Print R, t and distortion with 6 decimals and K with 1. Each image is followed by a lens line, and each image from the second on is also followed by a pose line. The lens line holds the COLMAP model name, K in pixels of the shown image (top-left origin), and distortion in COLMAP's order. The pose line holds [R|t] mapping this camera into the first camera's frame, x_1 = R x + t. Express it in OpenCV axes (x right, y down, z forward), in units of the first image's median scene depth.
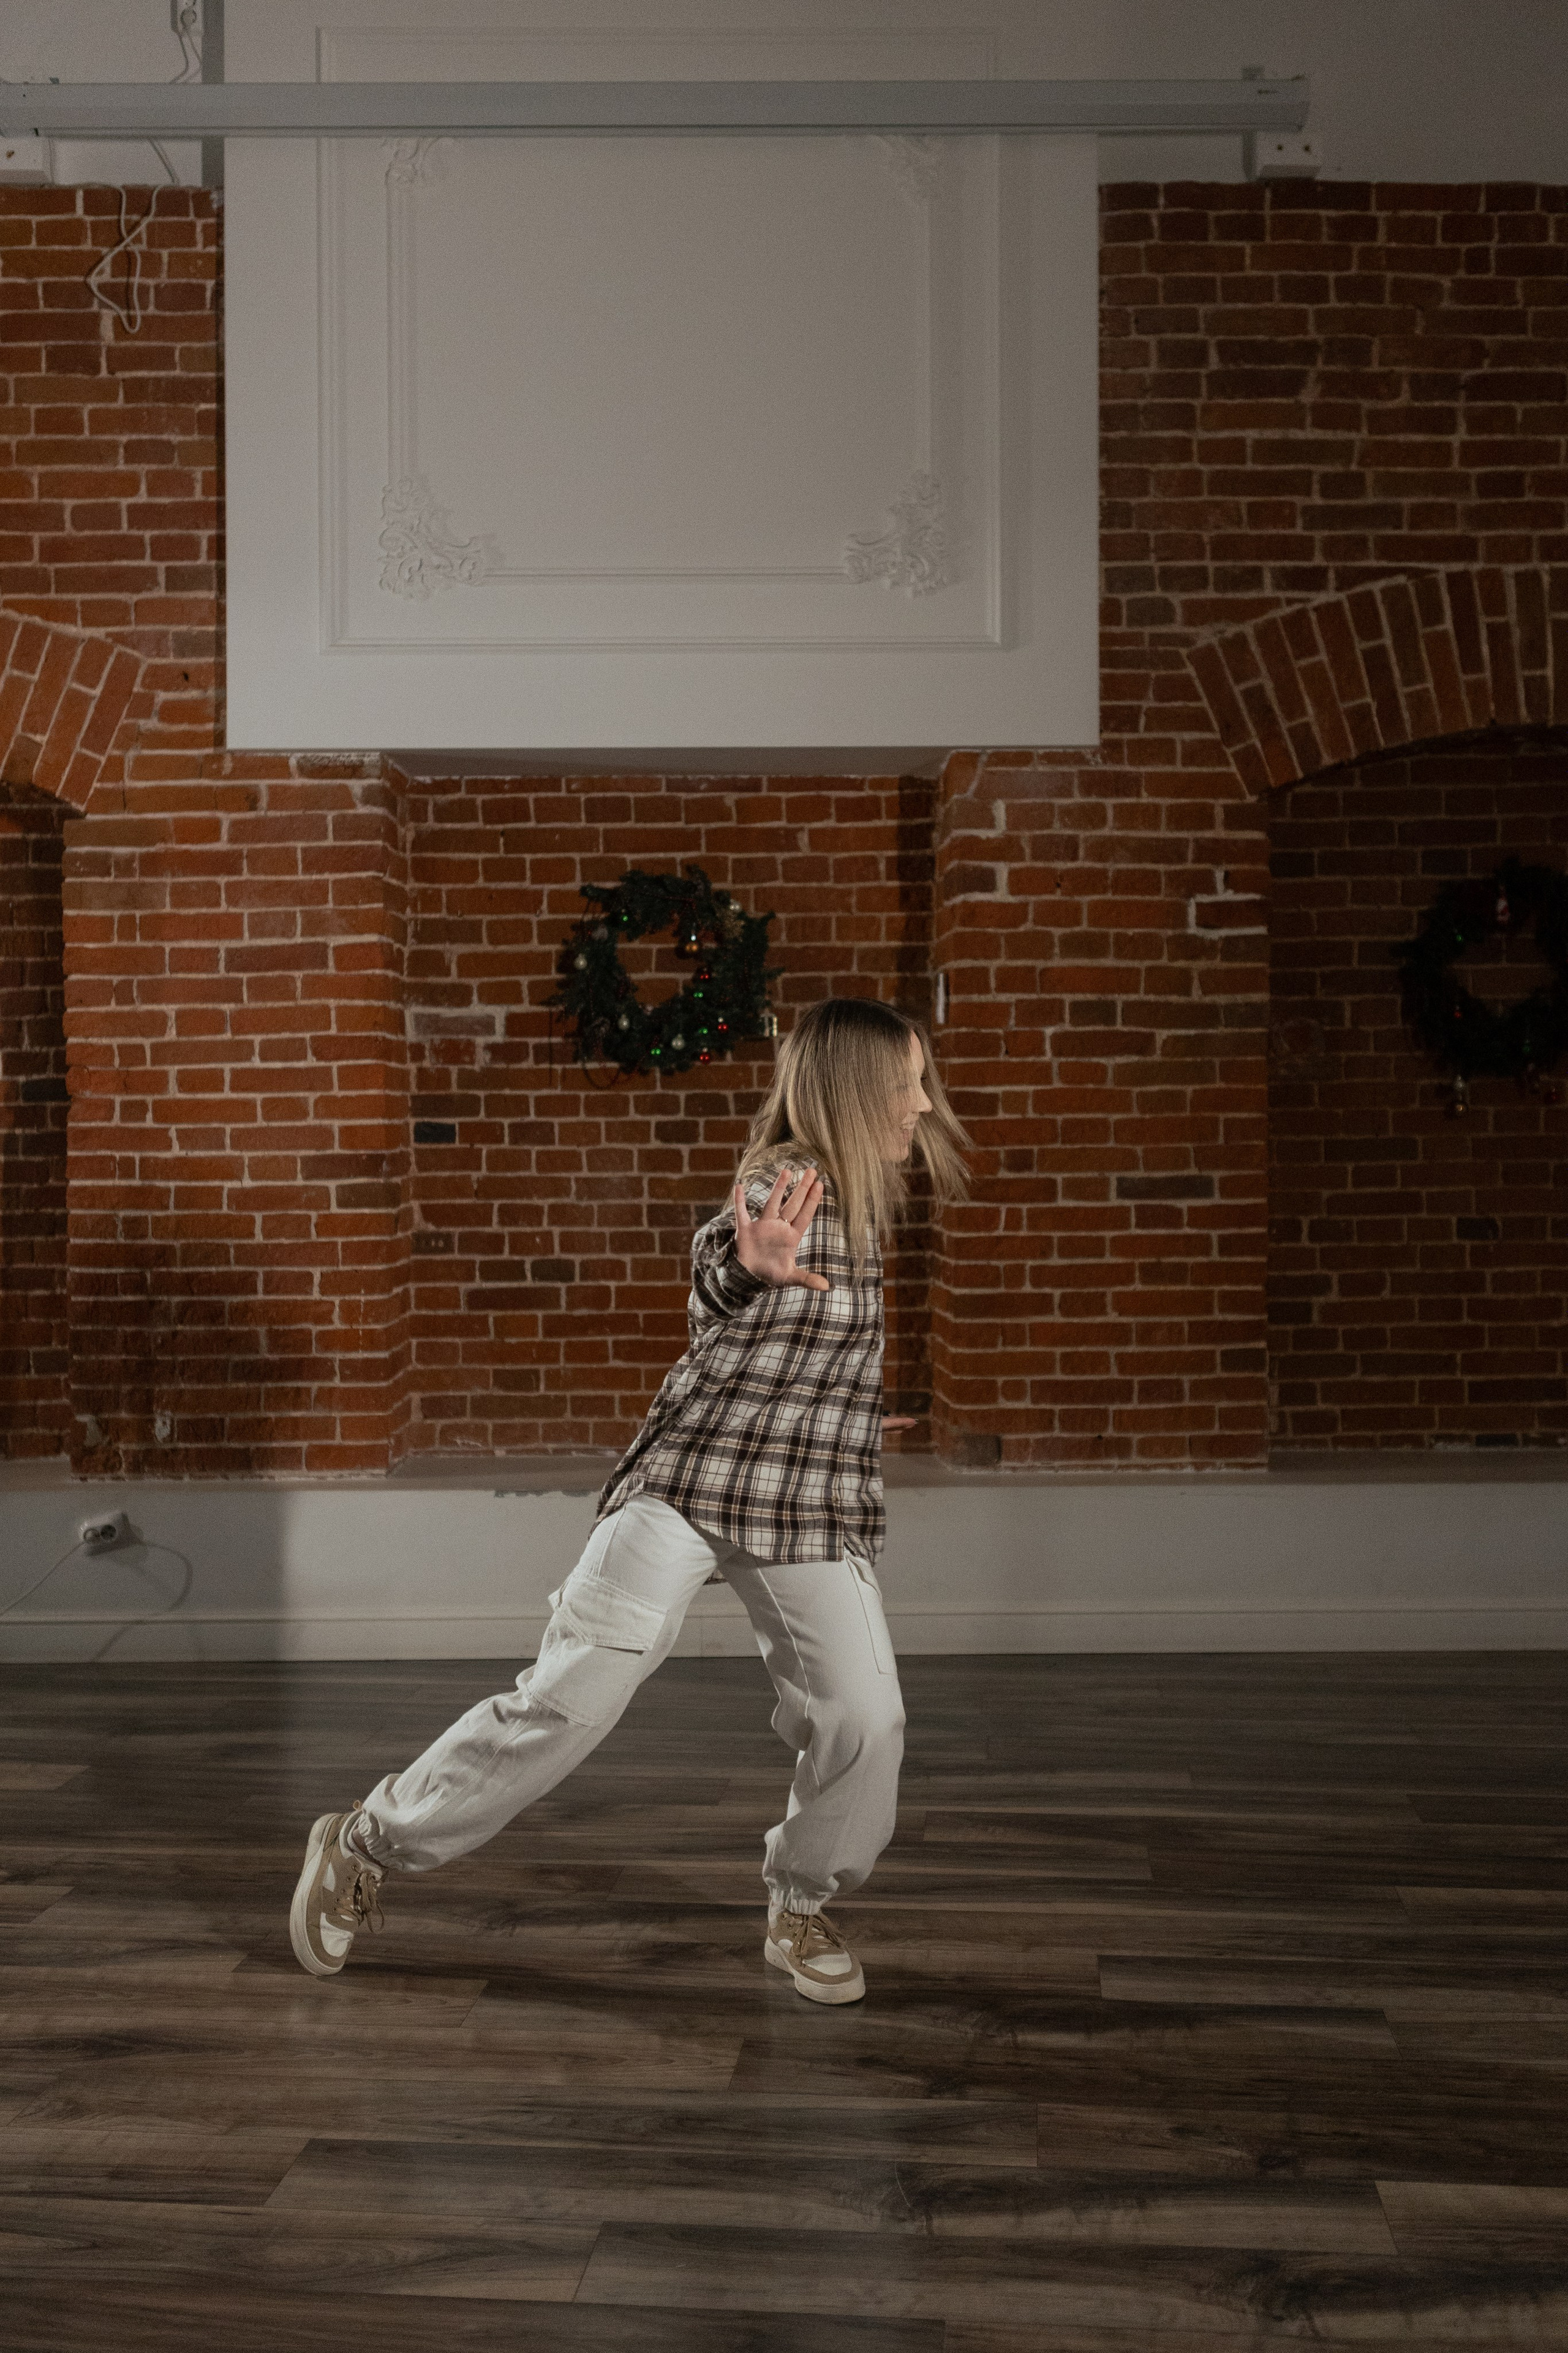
lens RADIAL K [[2372.3, 0, 770.0], [0, 2372.3, 1177.2], [0, 0, 1]] dist [0.010919, 0.000000]
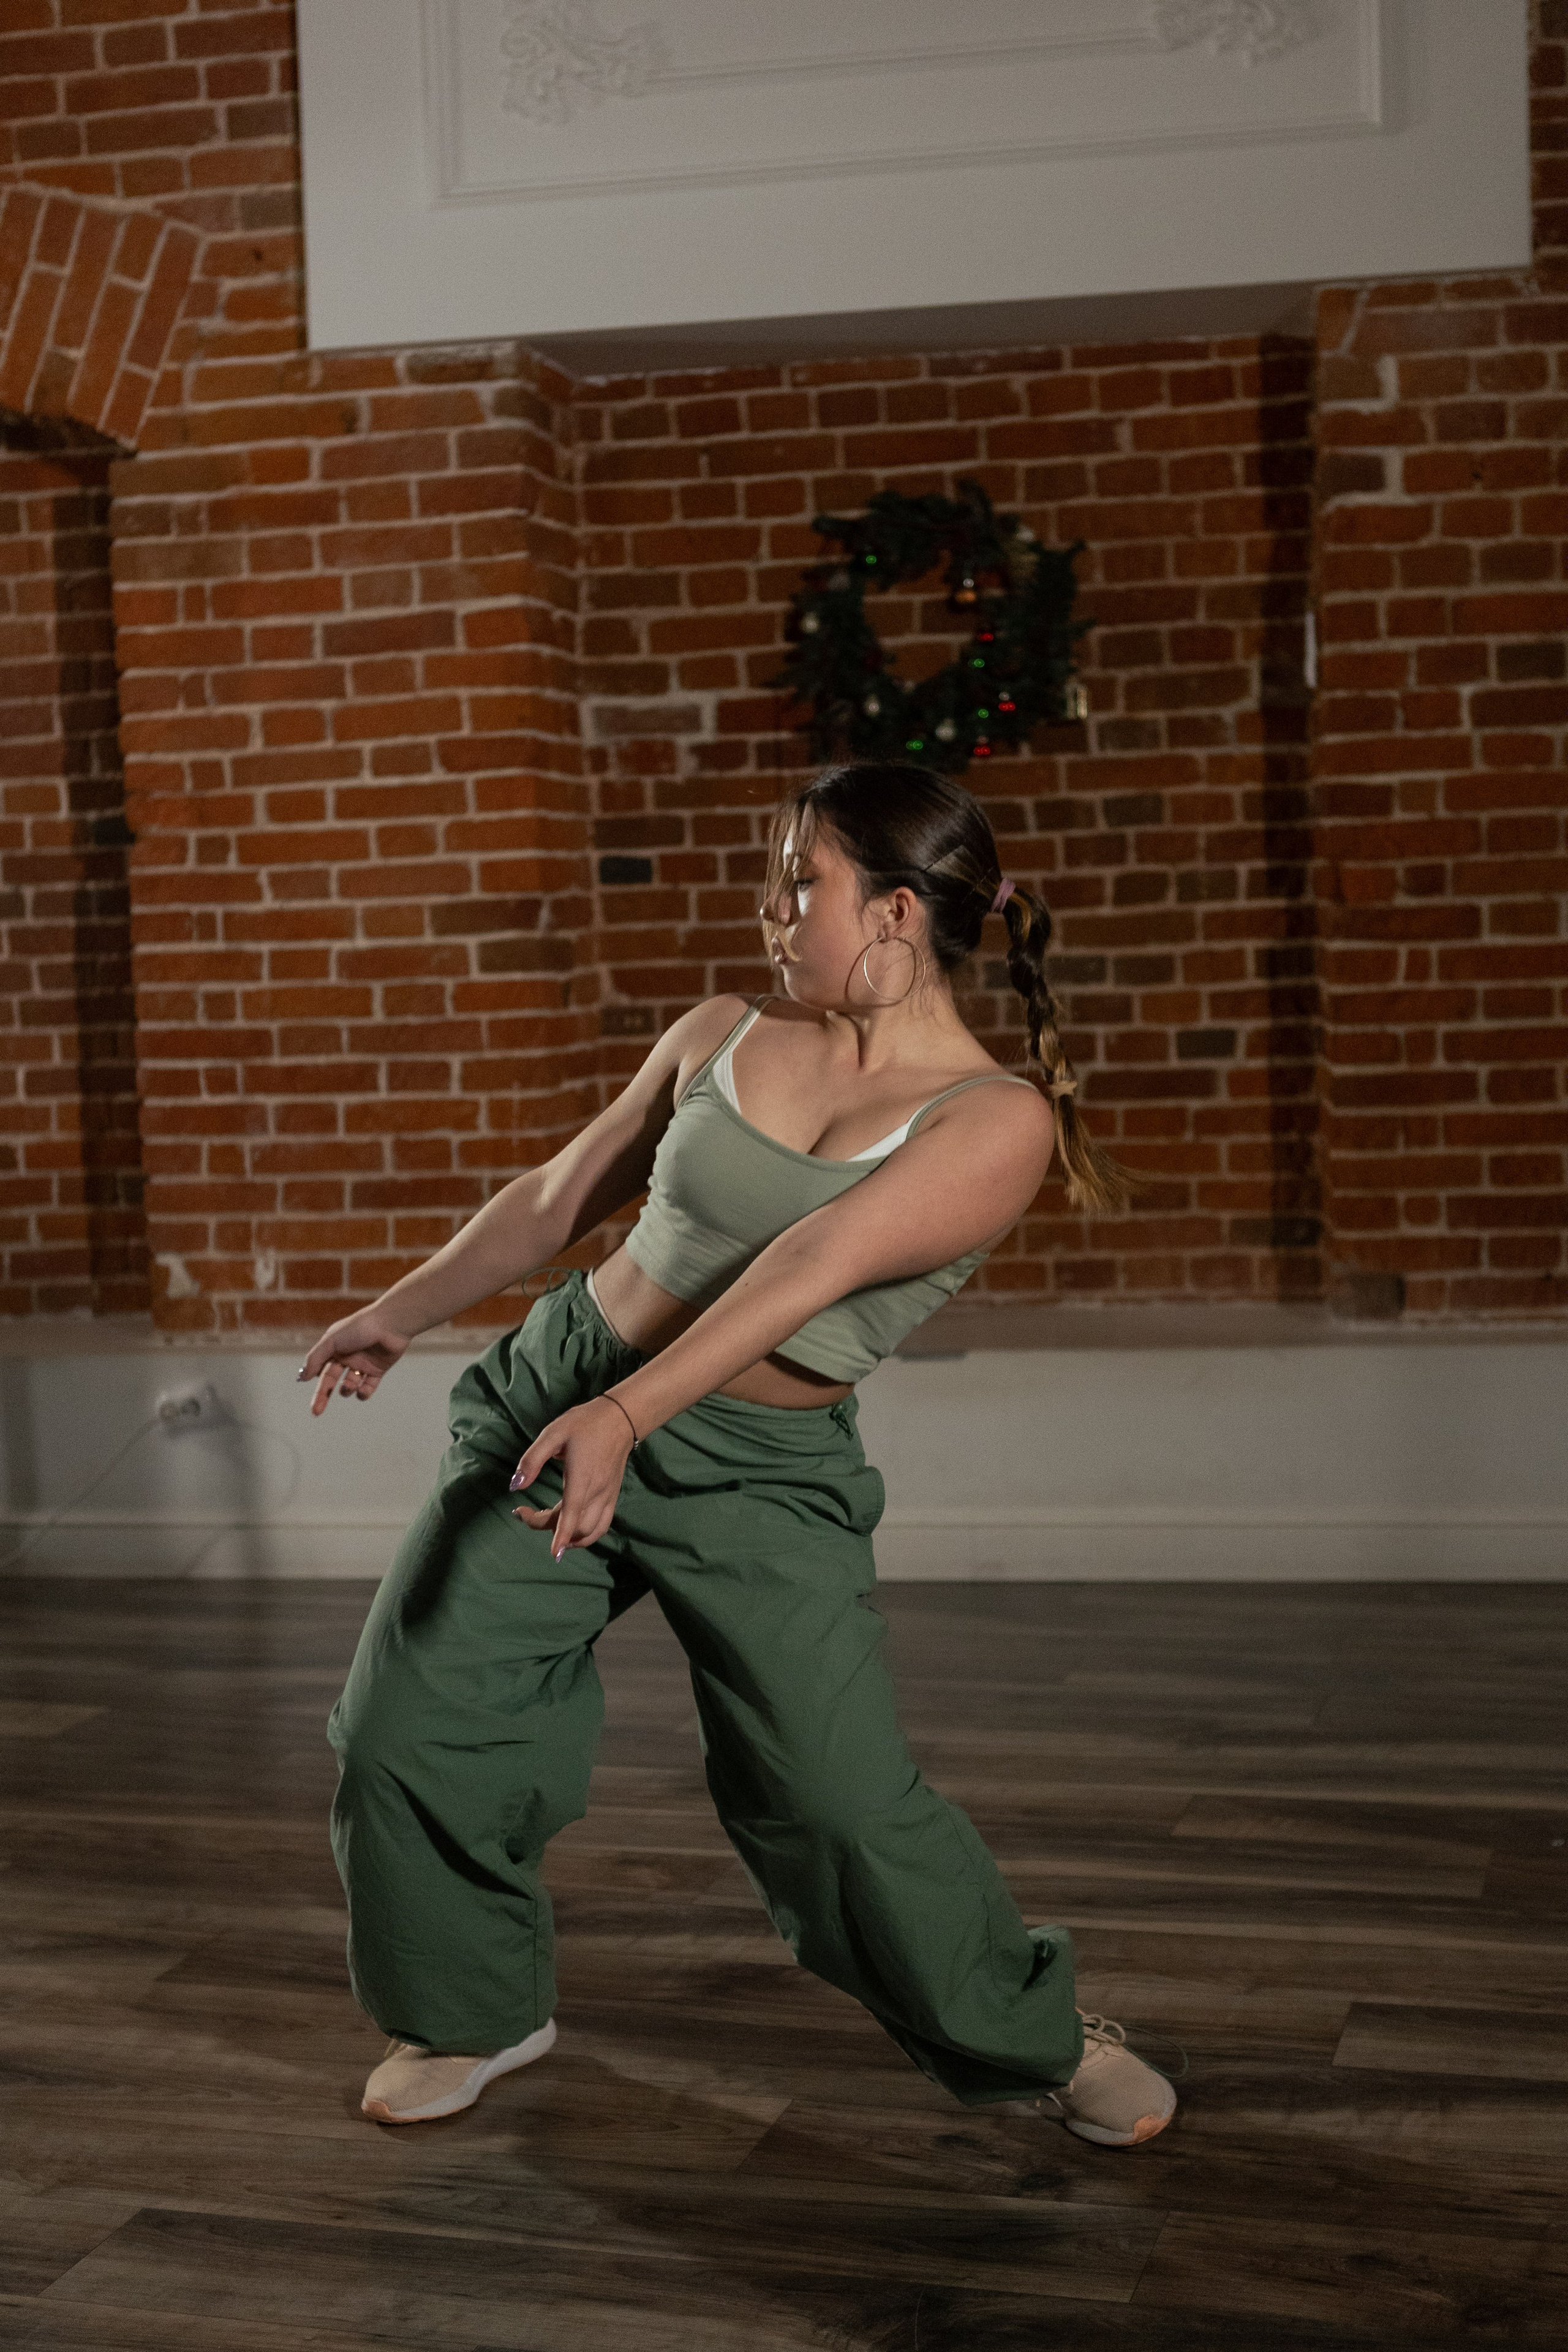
lens RADIAL K [[3123.7, 0, 766.0], [0, 3123.7, 1194.3], [0, 0, 1]] dist [-0.027521, 0.000000]
pose [[0.981747, -0.011677, -0.189833, 0.088196], [0.025089, 0.997342, 0.068403, 0.017373], [0.188530, -0.071917, 0.979431, 0.062836]]
